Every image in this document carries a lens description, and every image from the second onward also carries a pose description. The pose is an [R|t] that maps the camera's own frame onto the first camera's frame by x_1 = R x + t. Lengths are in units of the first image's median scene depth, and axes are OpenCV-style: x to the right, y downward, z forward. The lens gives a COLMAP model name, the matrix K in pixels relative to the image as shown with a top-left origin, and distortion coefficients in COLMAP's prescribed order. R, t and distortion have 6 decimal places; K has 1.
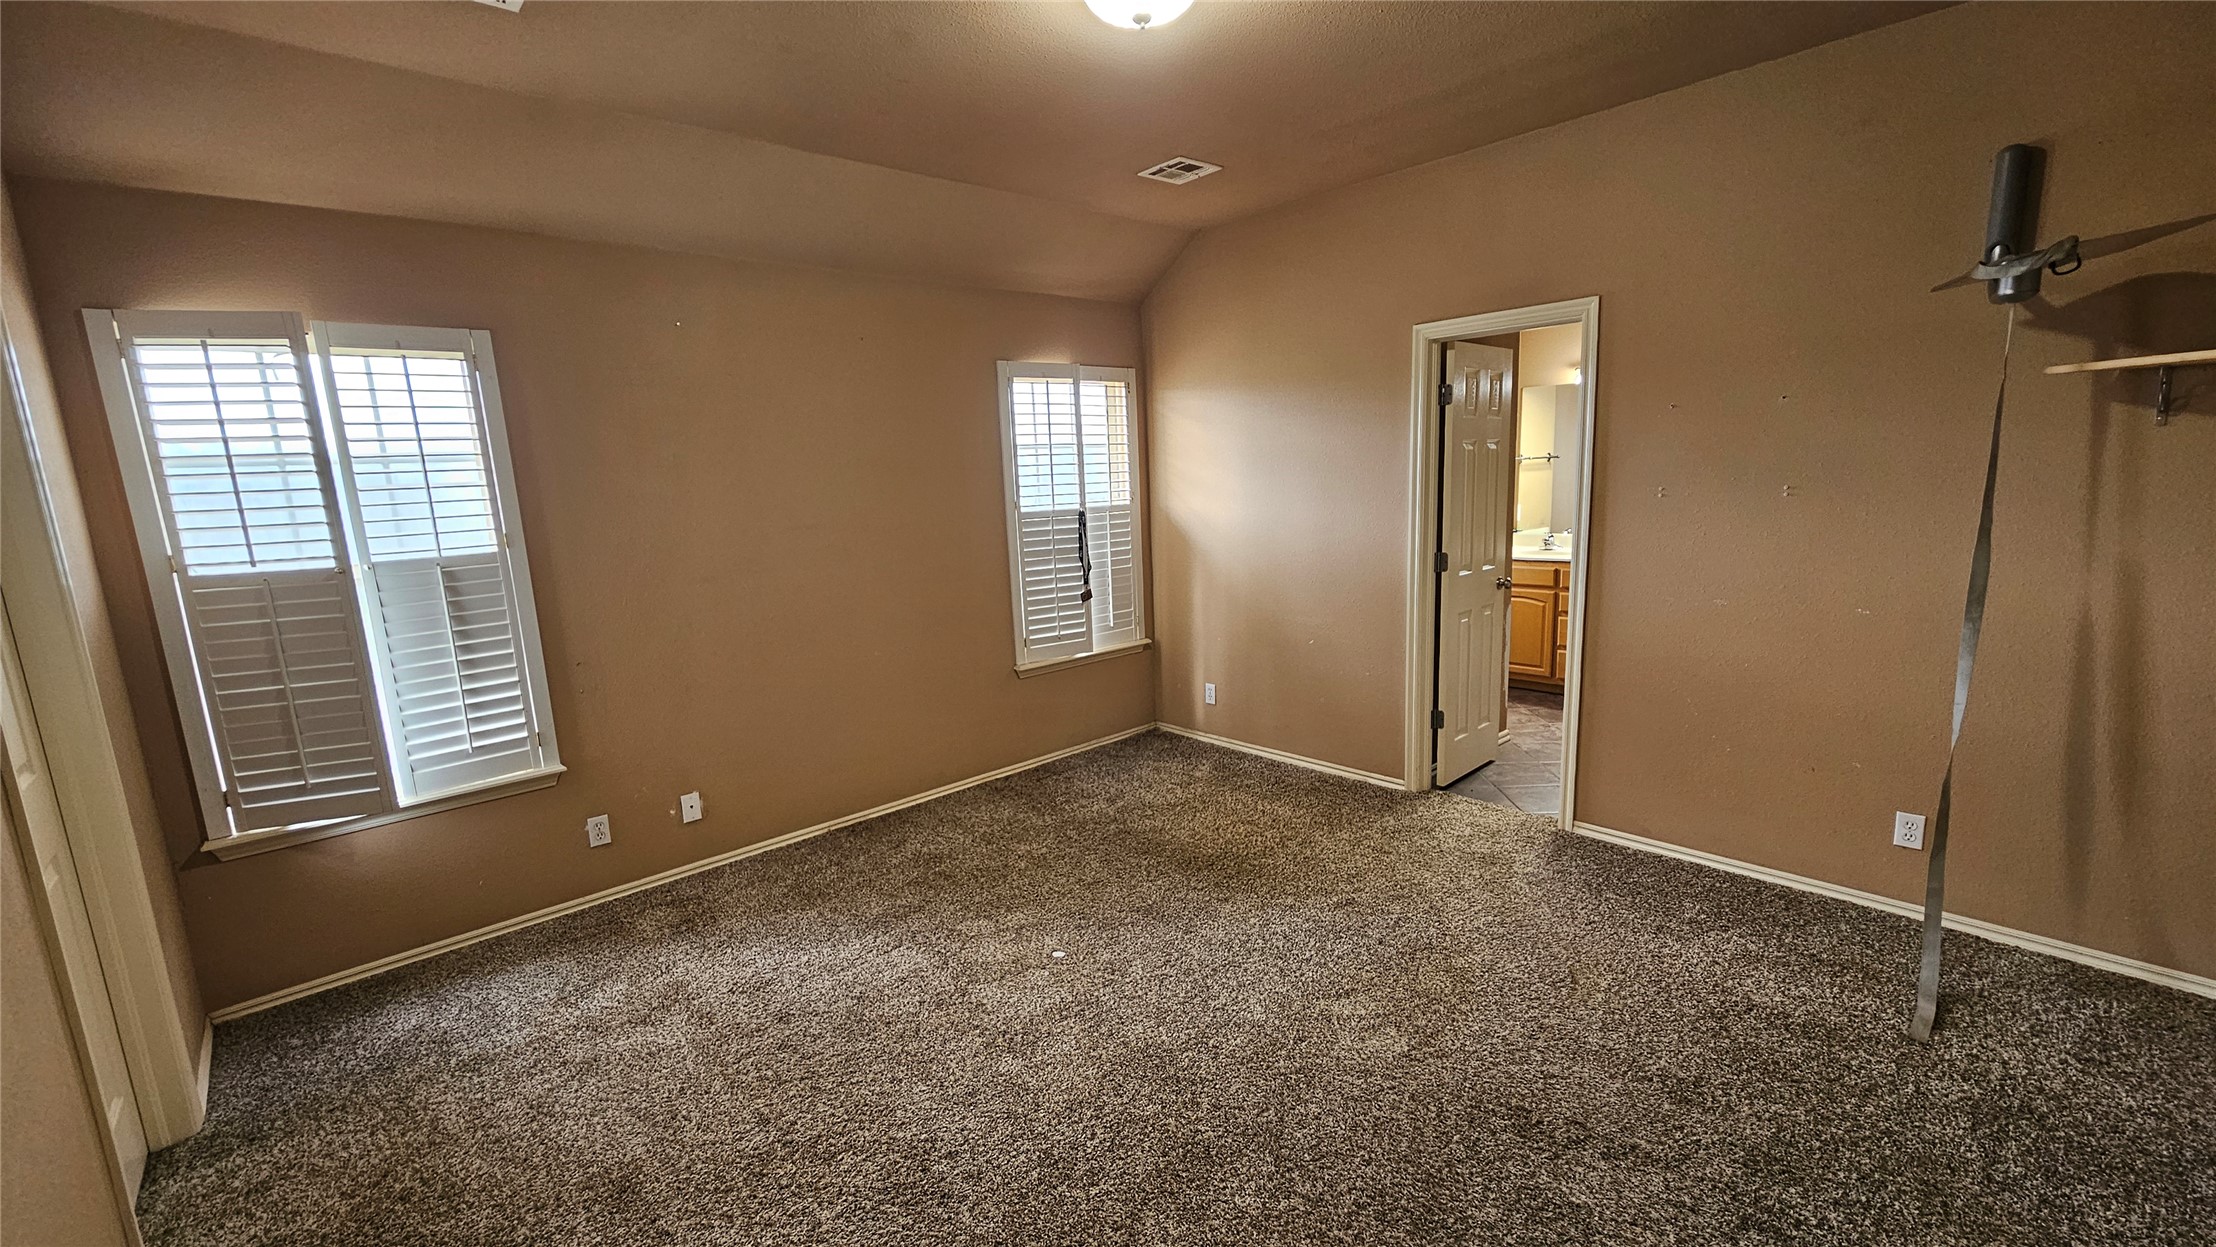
lens RADIAL K [[906.2, 0, 1102.6], [0, 906.2, 635.9], [0, 0, 1]] dist [-0.000487, -0.000034]
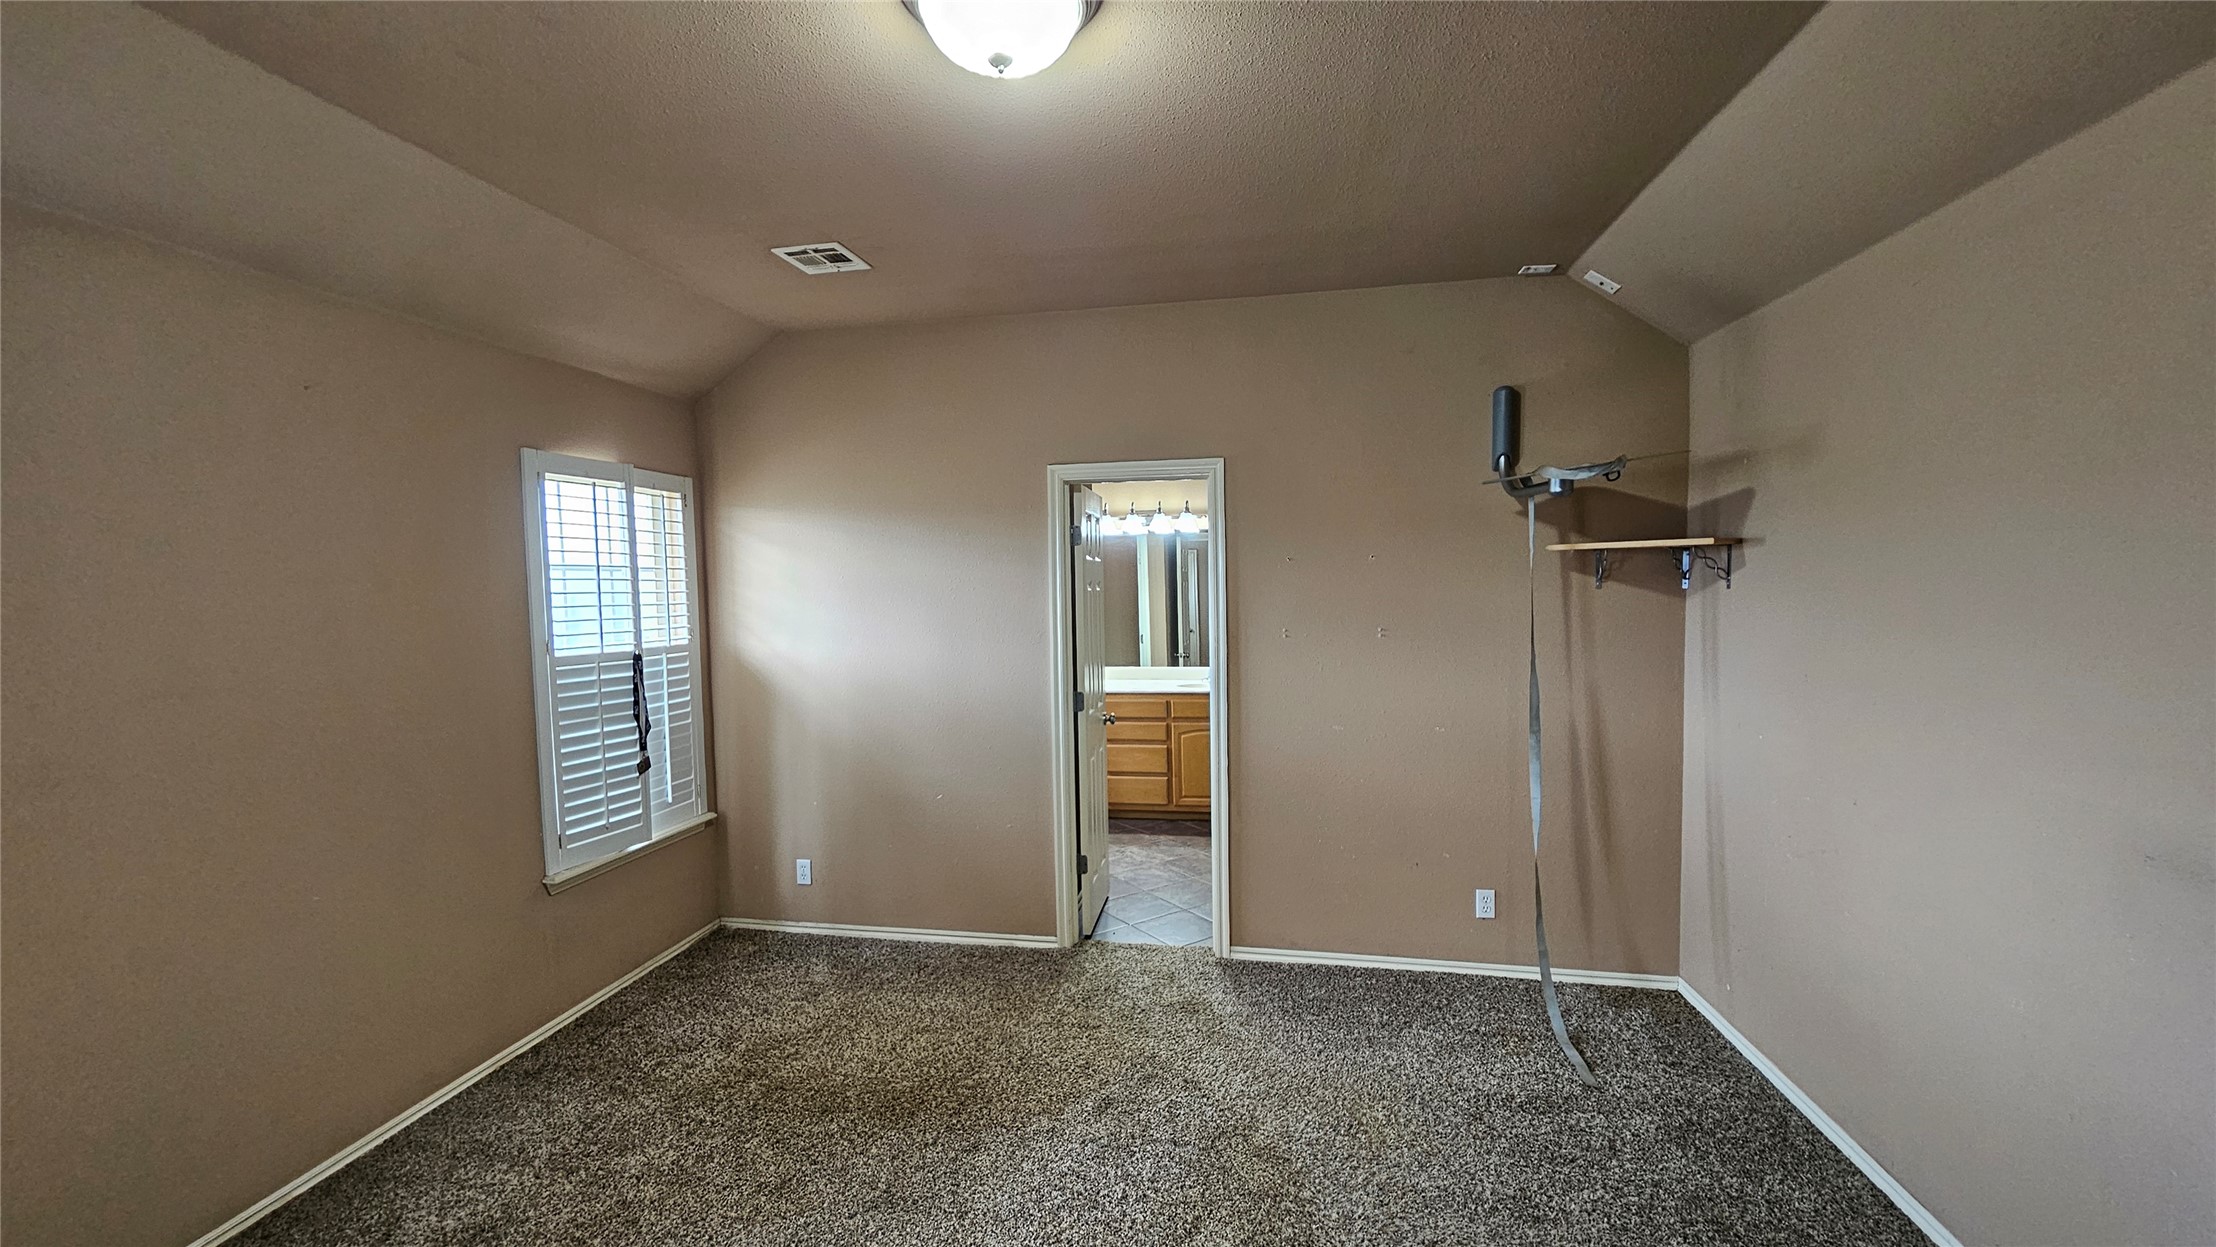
lens RADIAL K [[906.2, 0, 1117.2], [0, 906.2, 635.7], [0, 0, 1]] dist [-0.000487, -0.000034]
pose [[0.799349, -0.002337, 0.600862, -0.178237], [0.088579, 0.989525, -0.113991, -0.035382], [-0.594302, 0.144342, 0.791183, 0.183733]]
